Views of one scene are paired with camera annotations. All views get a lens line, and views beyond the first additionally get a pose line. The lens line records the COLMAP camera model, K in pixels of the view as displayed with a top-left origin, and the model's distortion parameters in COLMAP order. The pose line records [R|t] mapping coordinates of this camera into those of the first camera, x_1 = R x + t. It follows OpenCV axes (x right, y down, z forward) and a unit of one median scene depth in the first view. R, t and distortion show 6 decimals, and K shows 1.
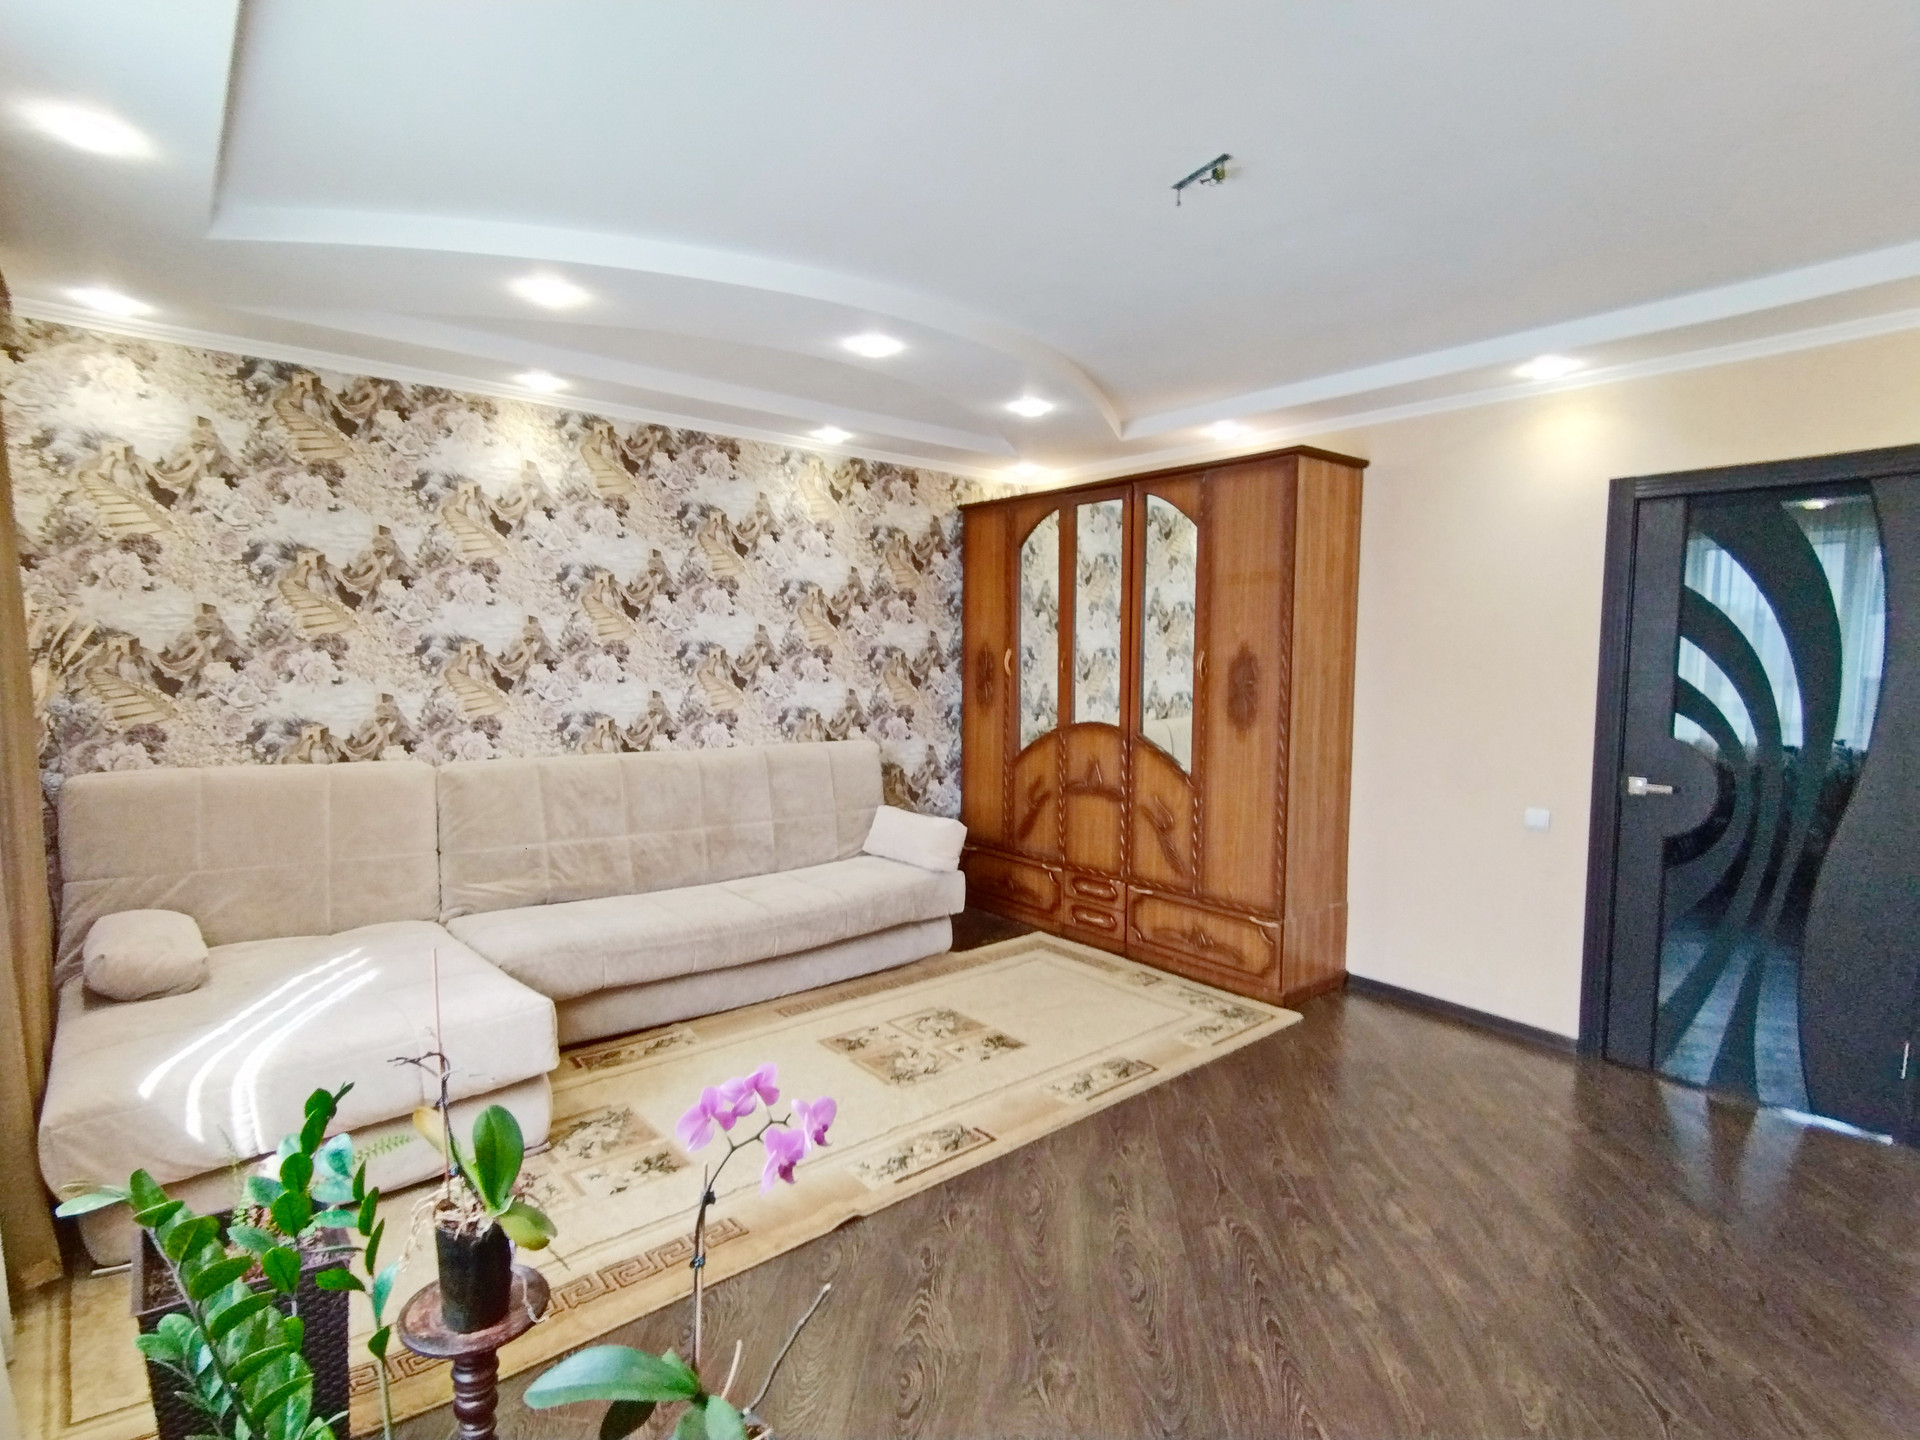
lens RADIAL K [[968.0, 0, 943.8], [0, 968.0, 725.1], [0, 0, 1]] dist [0.014921, -0.009288]
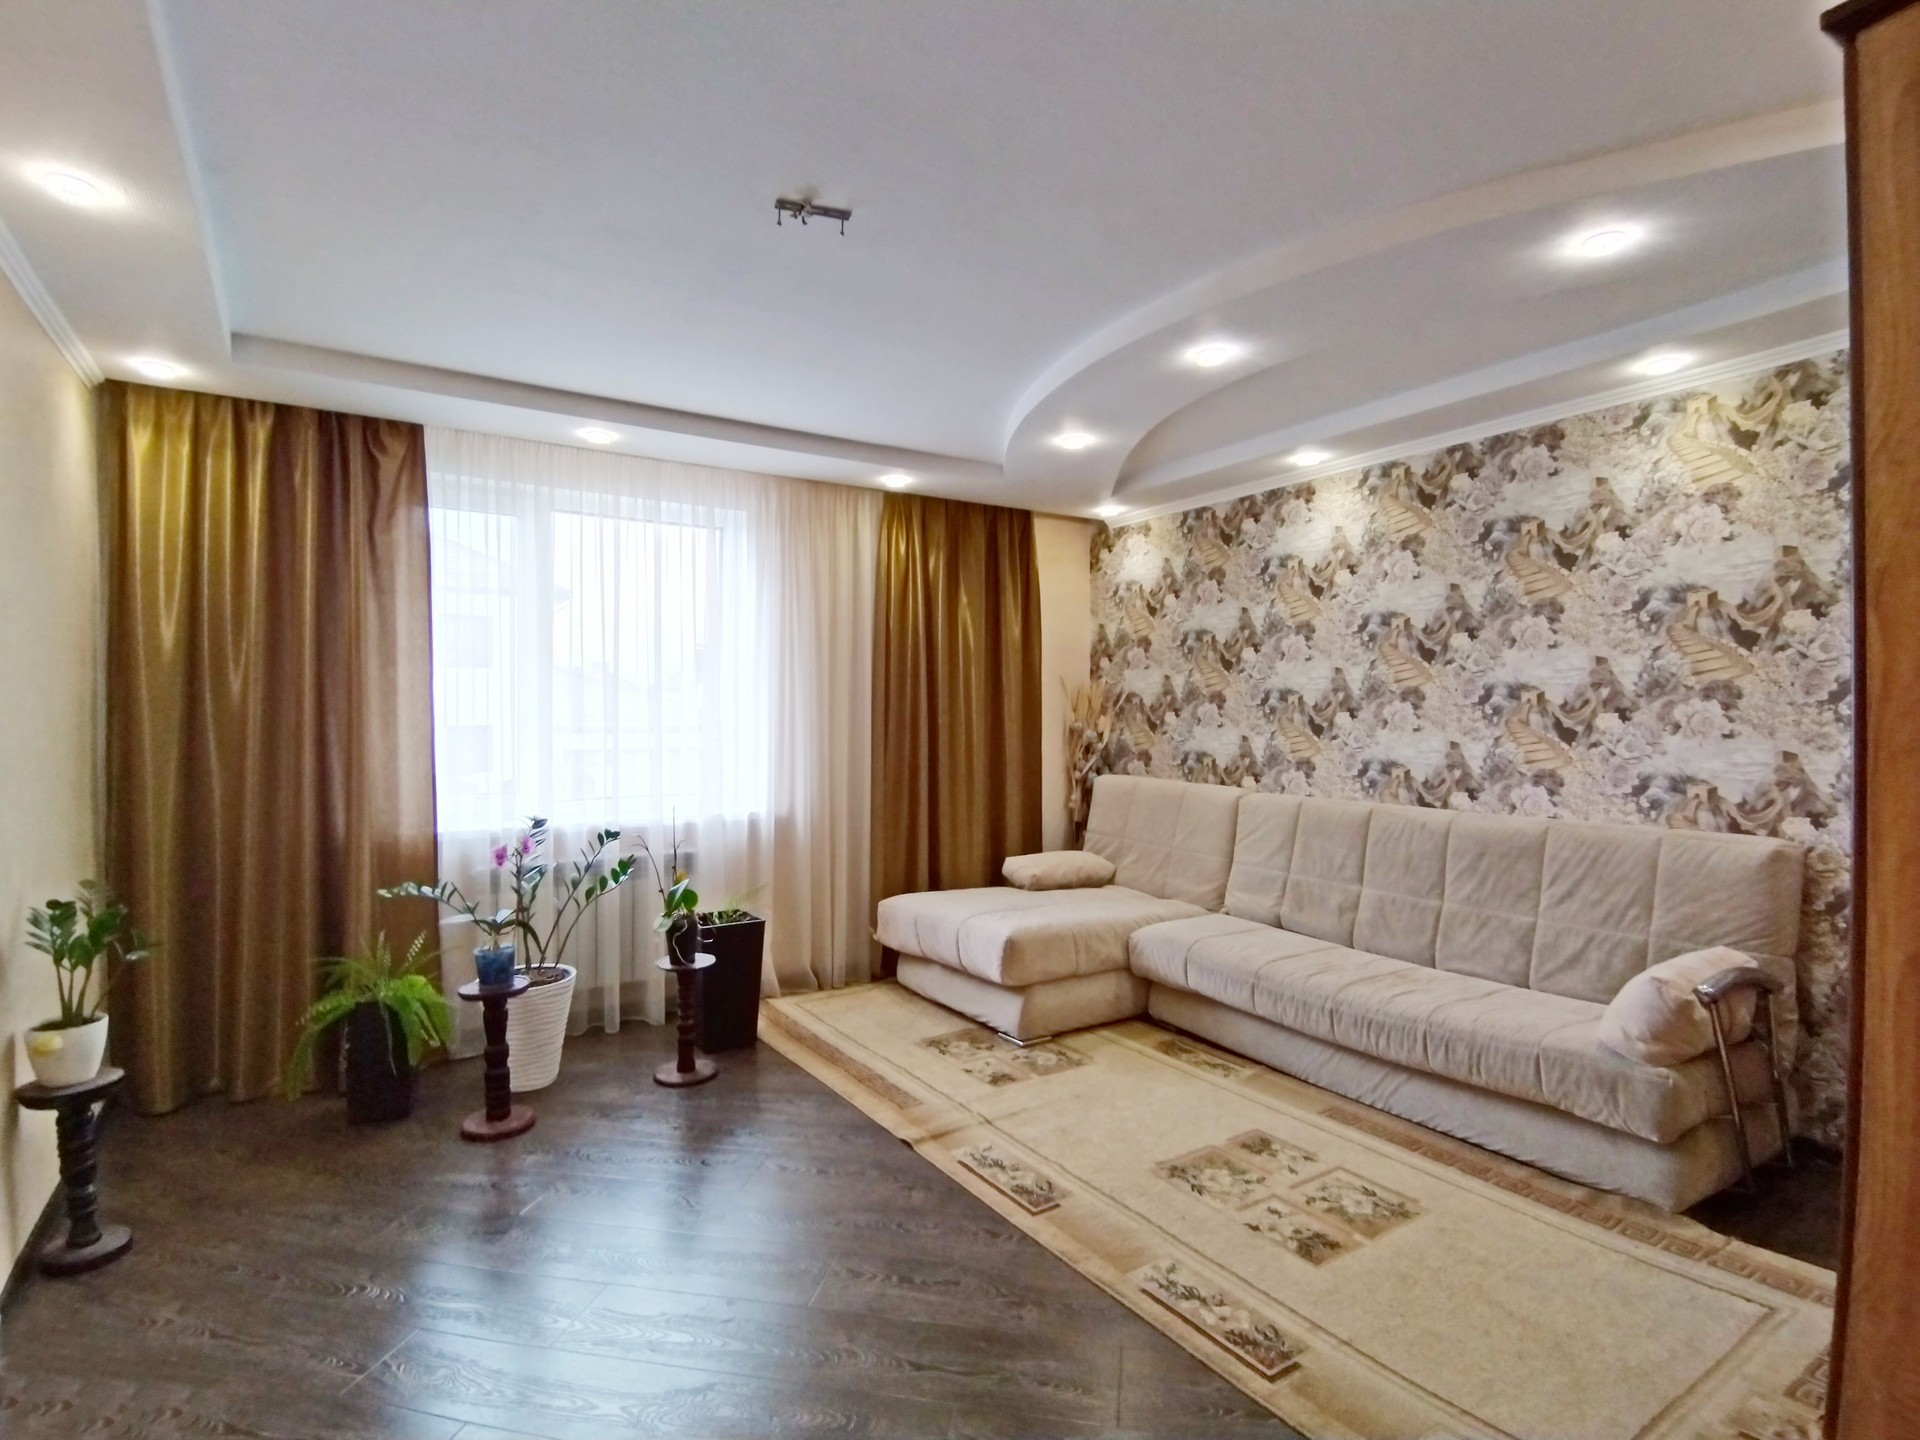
lens RADIAL K [[968.0, 0, 944.1], [0, 968.0, 716.3], [0, 0, 1]] dist [0.014921, -0.009288]
pose [[-0.130099, -0.003139, -0.991496, 0.687778], [-0.064355, 0.997913, 0.005285, -0.034864], [0.989410, 0.064495, -0.130029, 0.695698]]
